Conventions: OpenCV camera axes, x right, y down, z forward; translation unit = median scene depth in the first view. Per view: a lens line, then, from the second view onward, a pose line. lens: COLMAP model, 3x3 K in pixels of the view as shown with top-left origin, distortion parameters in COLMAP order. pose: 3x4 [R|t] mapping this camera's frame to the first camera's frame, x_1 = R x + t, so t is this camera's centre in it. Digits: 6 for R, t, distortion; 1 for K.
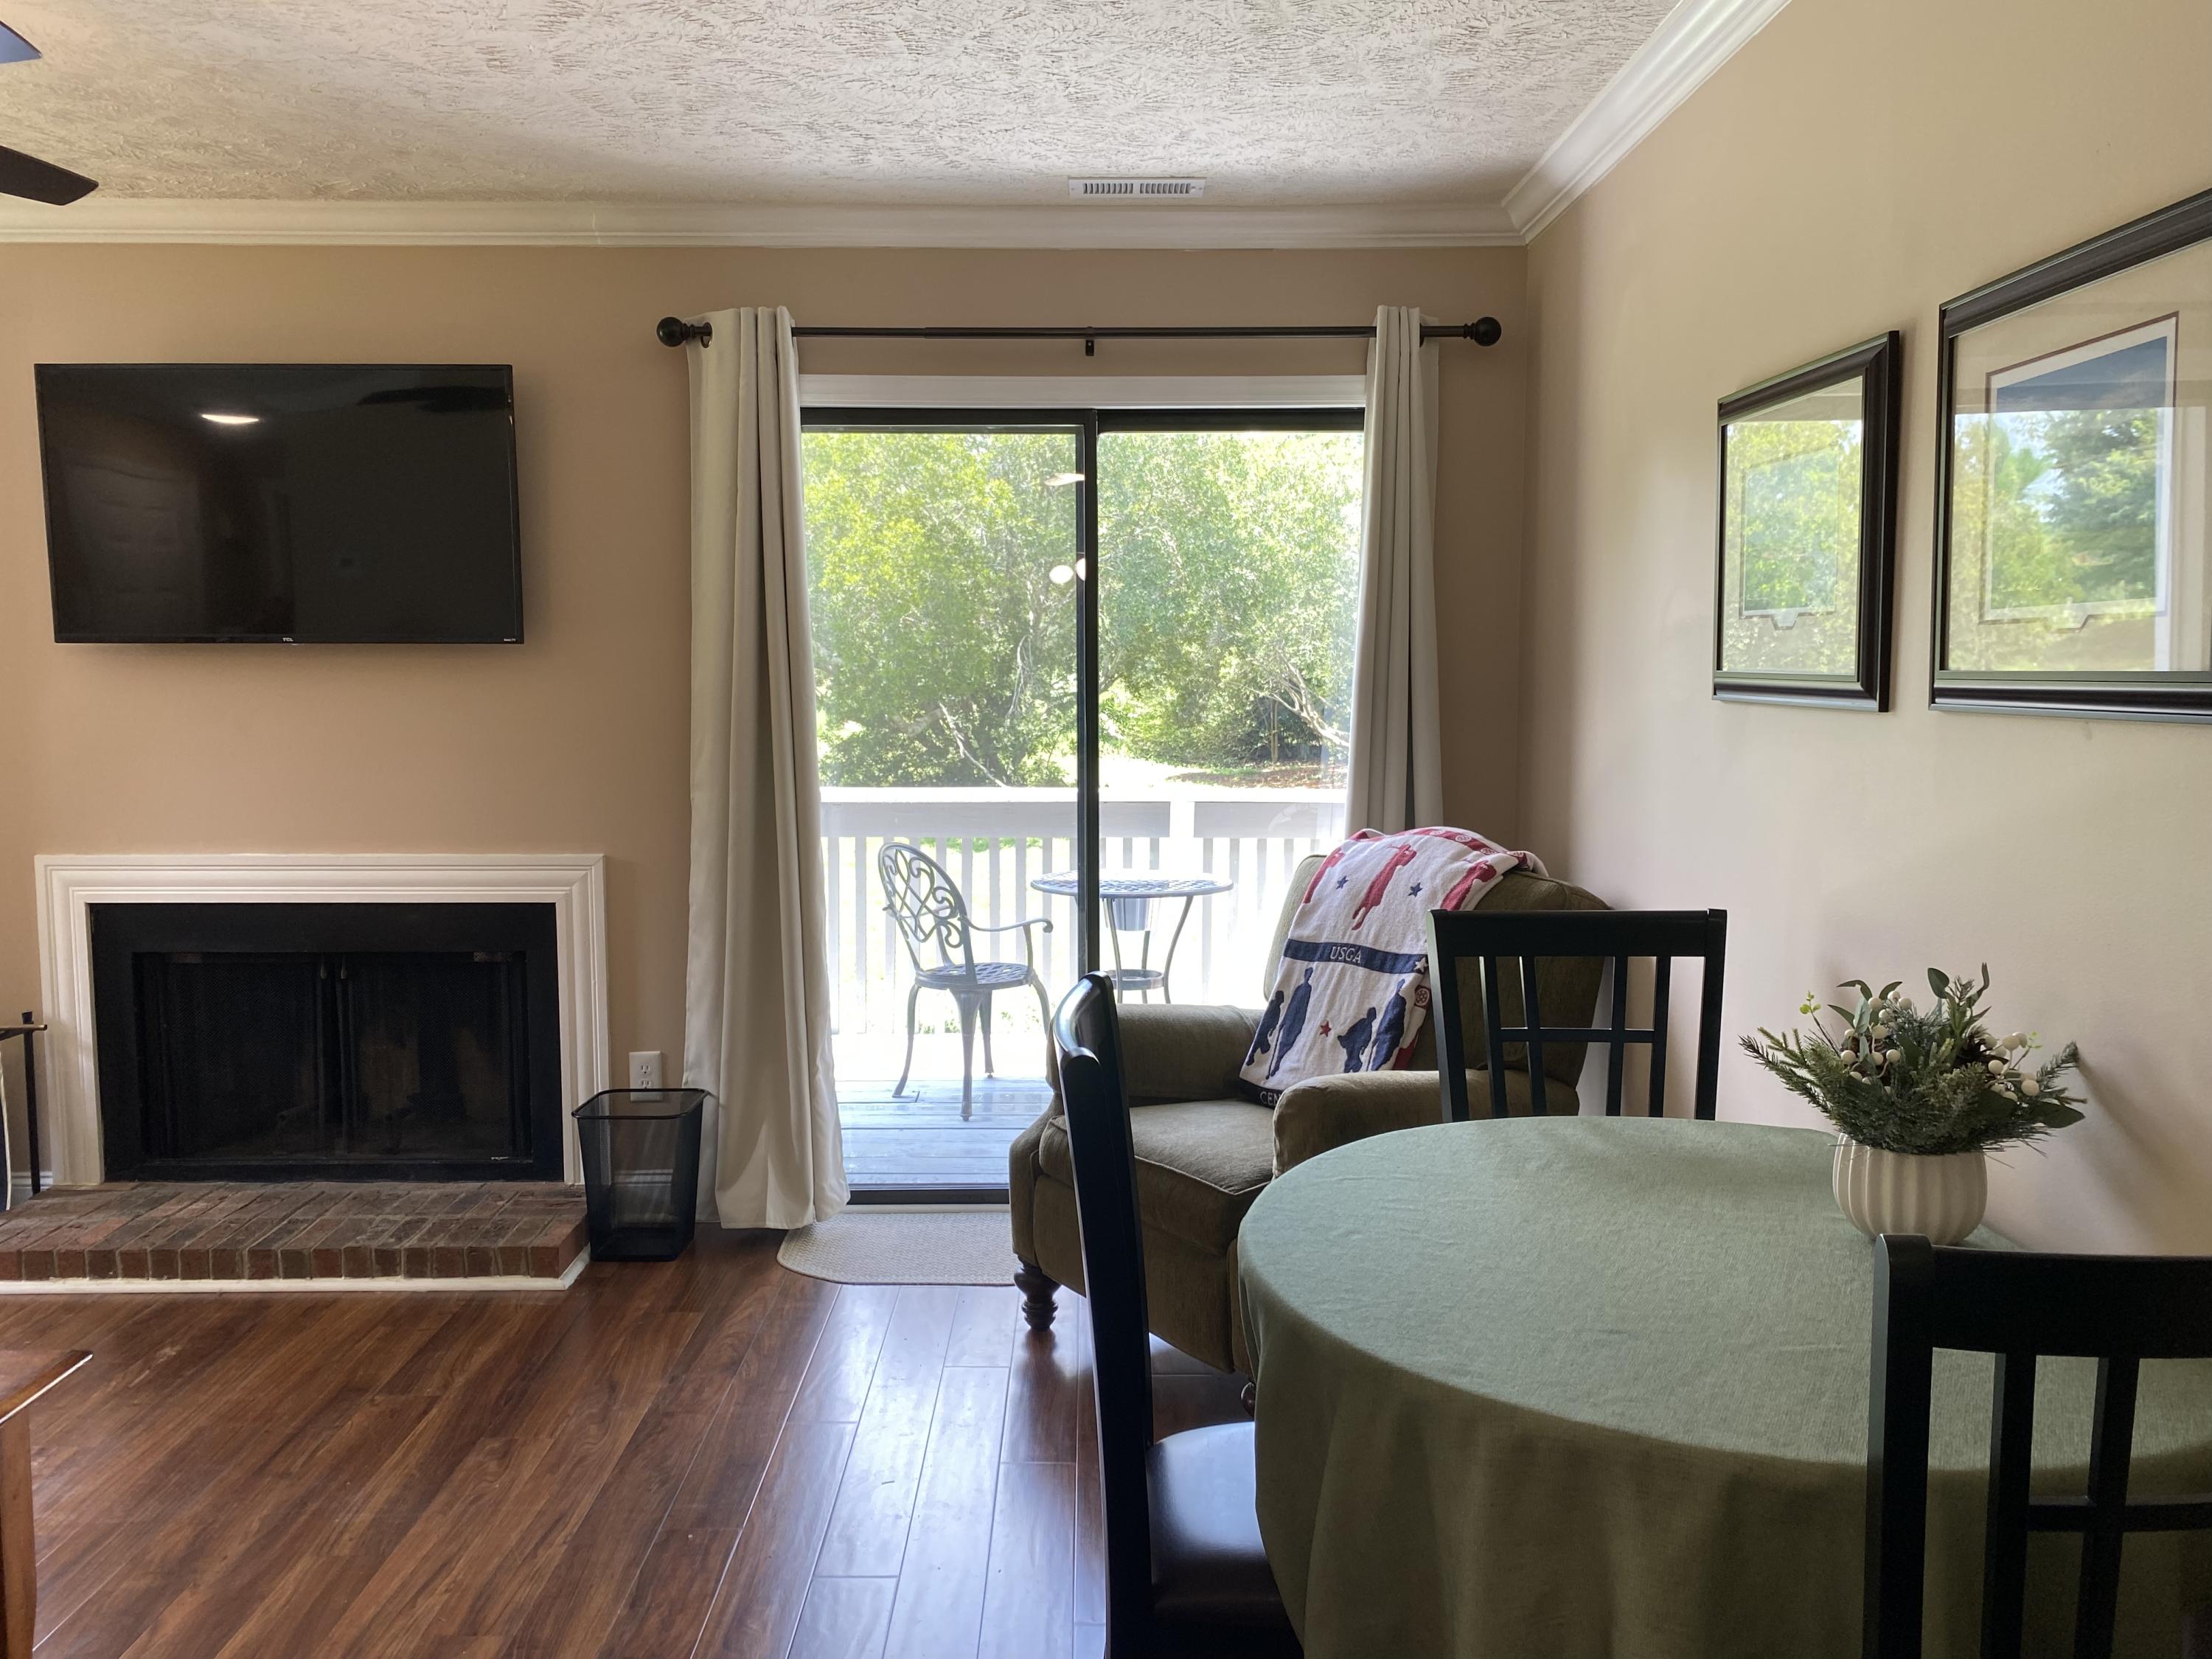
lens RADIAL K [[1641.0, 0, 1106.0], [0, 1641.0, 829.5], [0, 0, 1]] dist [0.001772, -0.009952]
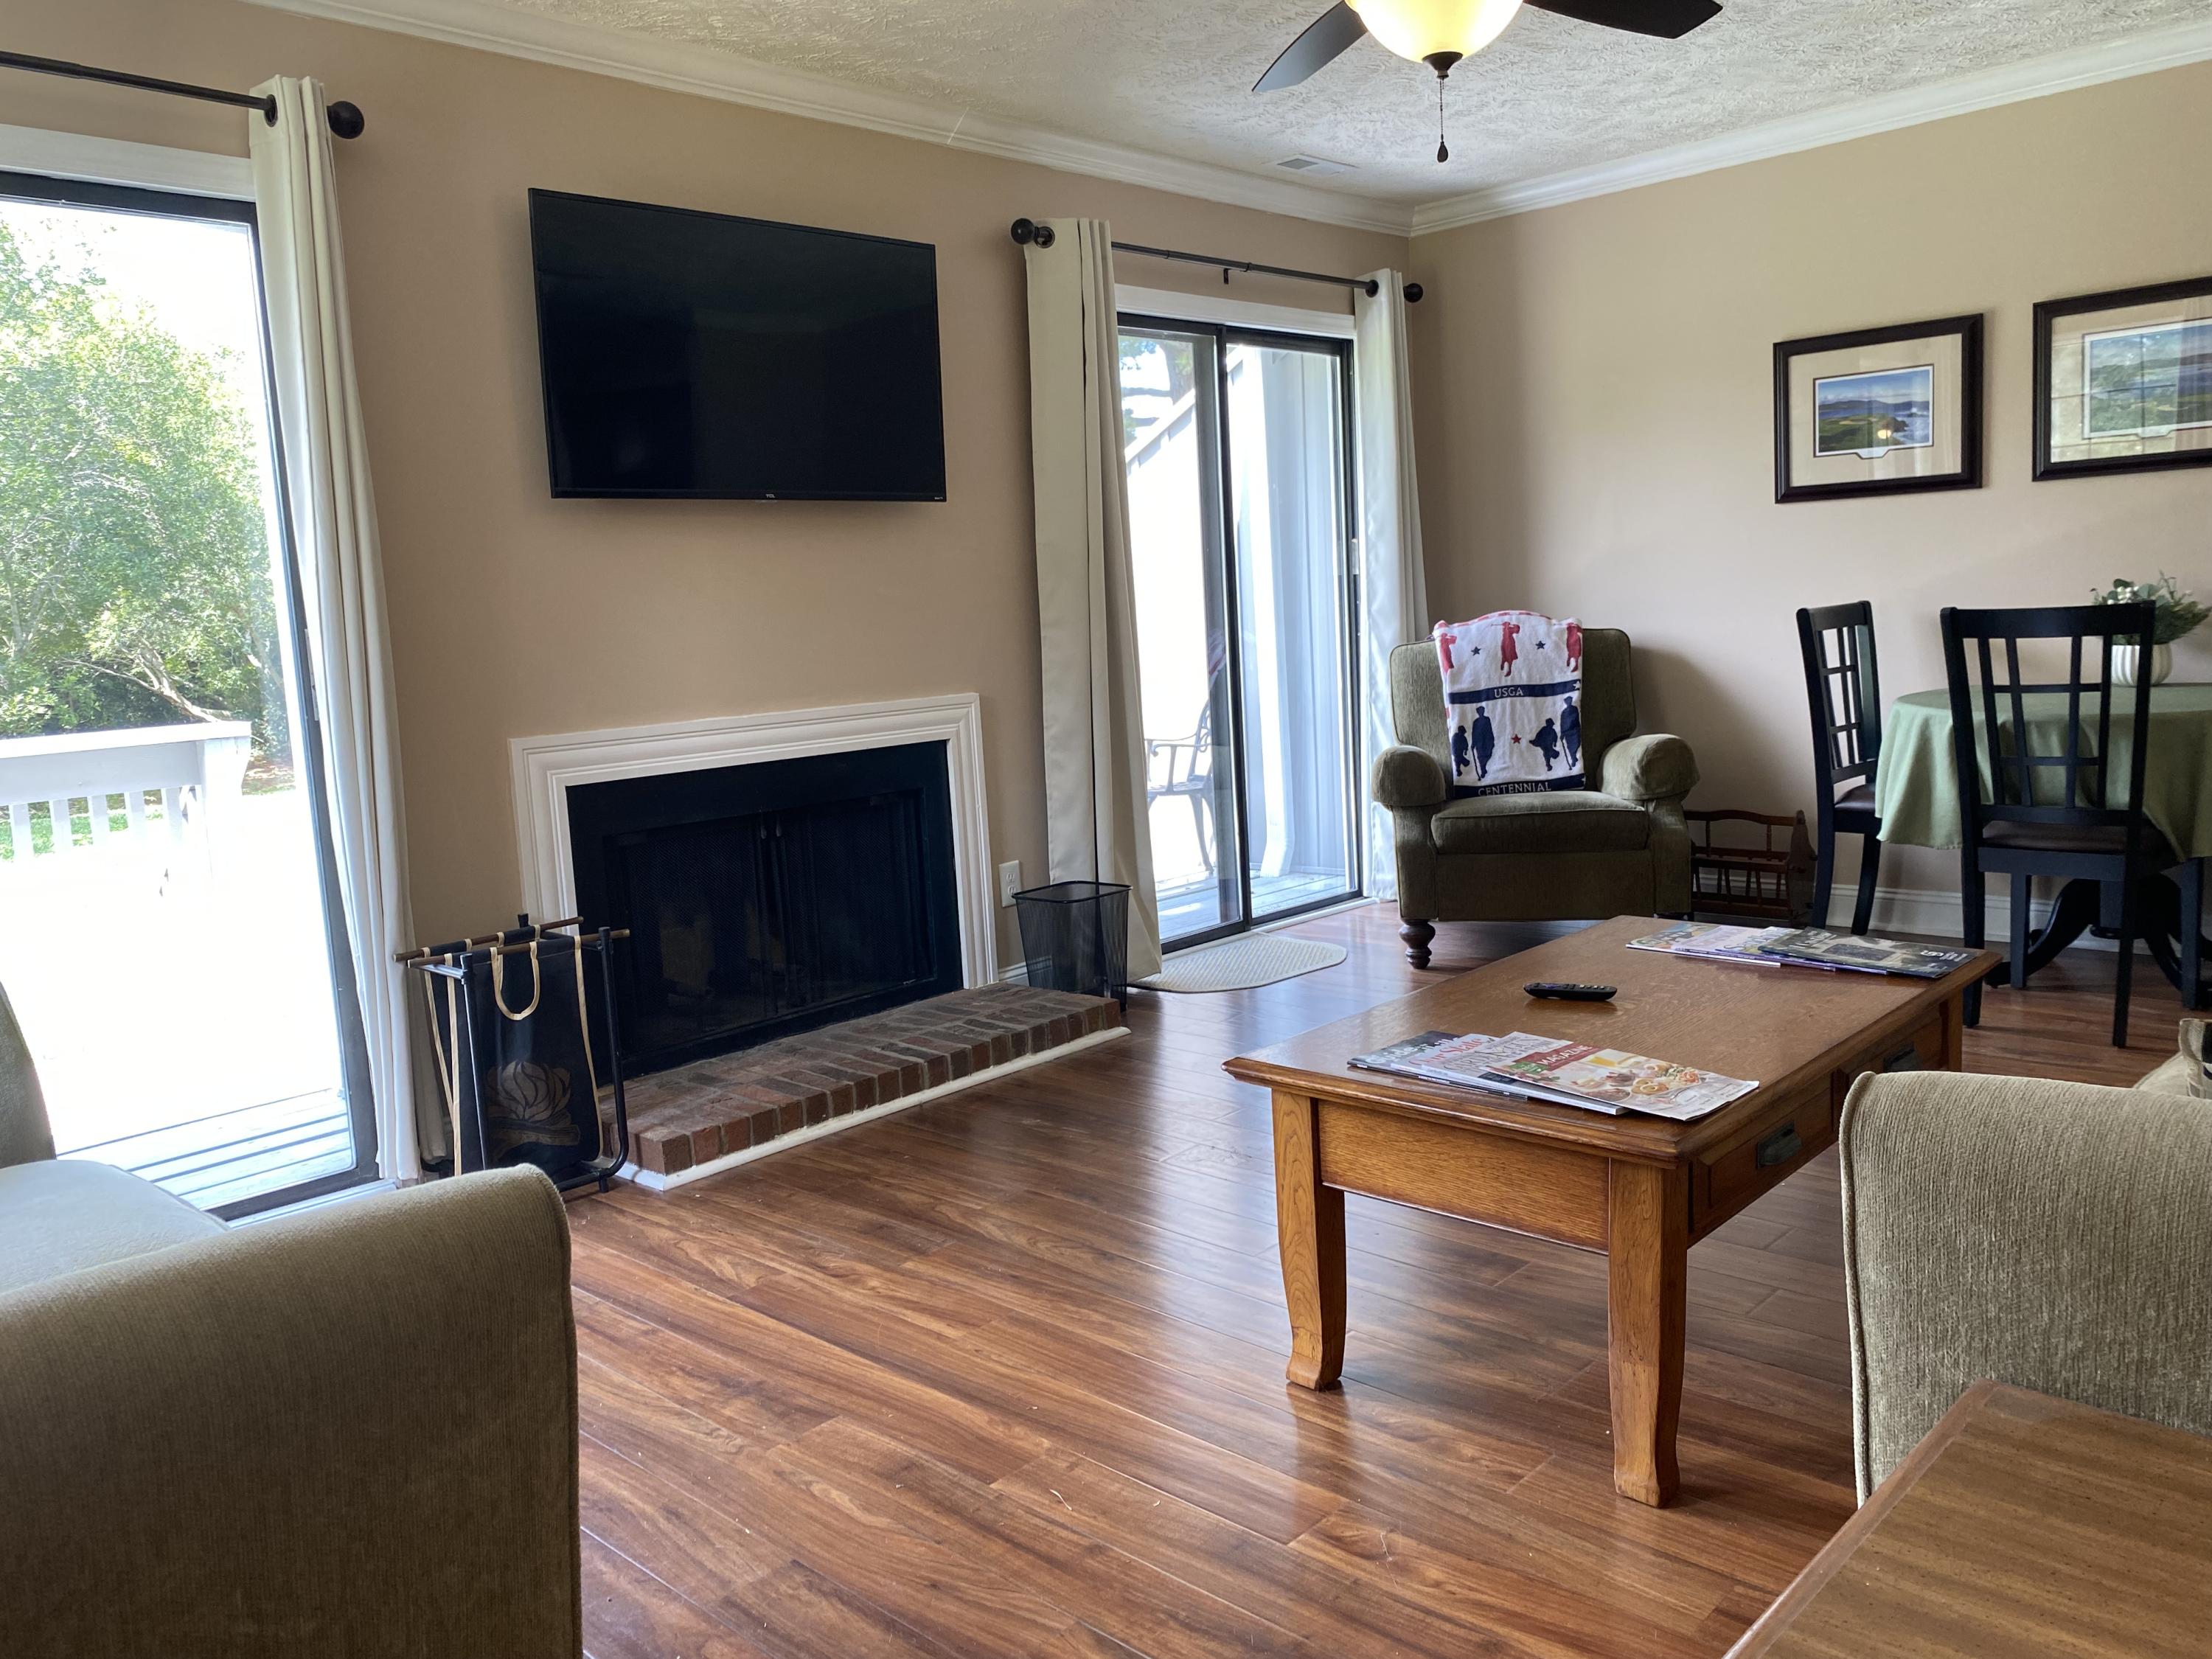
lens RADIAL K [[1680.4, 0, 1091.7], [0, 1680.4, 809.3], [0, 0, 1]] dist [0.069025, -0.069003]
pose [[0.707415, -0.126727, 0.695345, -1.117801], [0.126850, 0.990585, 0.051483, 0.047936], [-0.695322, 0.051785, 0.716830, 0.123411]]
